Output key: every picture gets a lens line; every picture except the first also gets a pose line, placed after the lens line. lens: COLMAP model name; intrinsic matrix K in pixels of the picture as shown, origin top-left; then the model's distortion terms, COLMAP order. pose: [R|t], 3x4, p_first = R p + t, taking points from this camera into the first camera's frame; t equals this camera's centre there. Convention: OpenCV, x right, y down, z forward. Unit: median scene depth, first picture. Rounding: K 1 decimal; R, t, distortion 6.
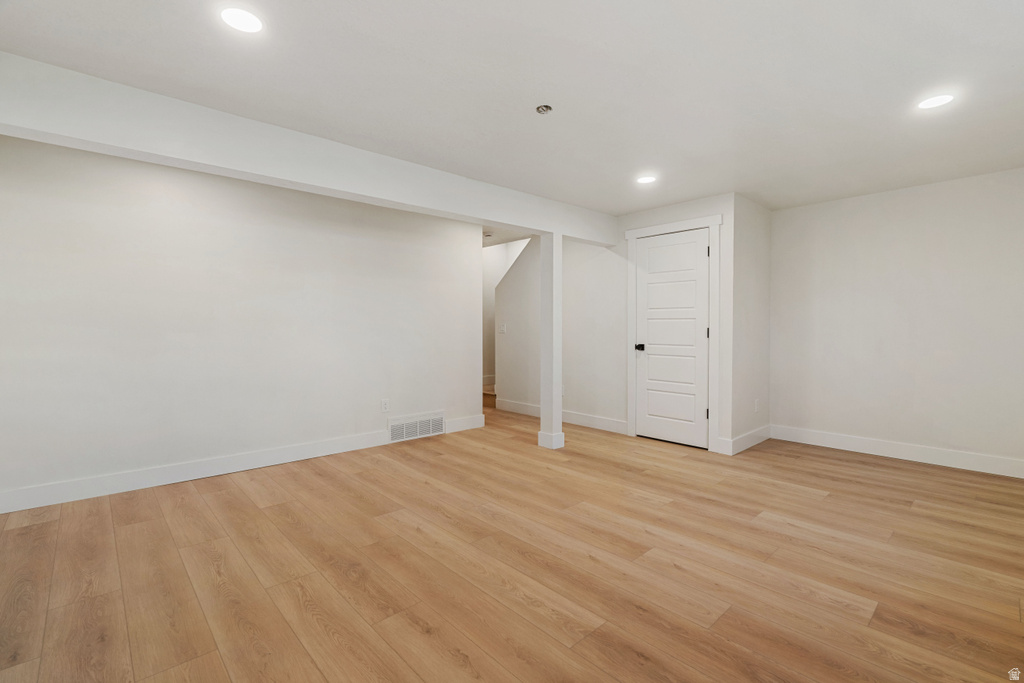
lens RADIAL K [[463.9, 0, 509.2], [0, 463.9, 328.8], [0, 0, 1]] dist [-0.003648, 0.000504]
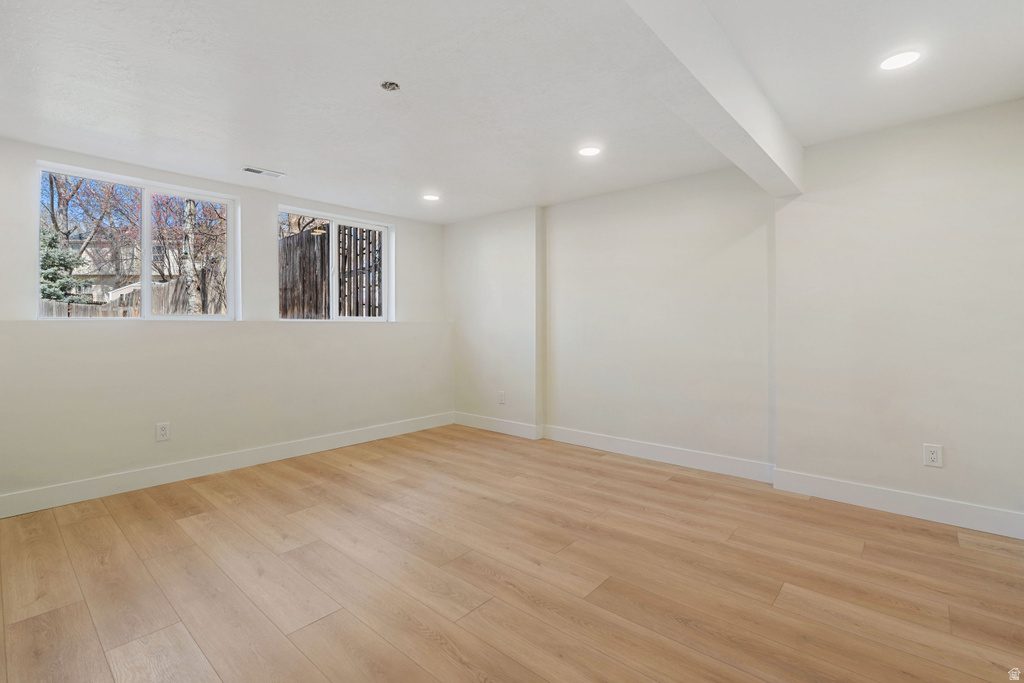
lens RADIAL K [[463.9, 0, 509.2], [0, 463.9, 328.8], [0, 0, 1]] dist [-0.003648, 0.000504]
pose [[-0.994600, 0.007092, -0.103538, -0.069390], [0.005984, 0.999921, 0.011009, -0.006814], [0.103608, 0.010330, -0.994565, 2.121764]]
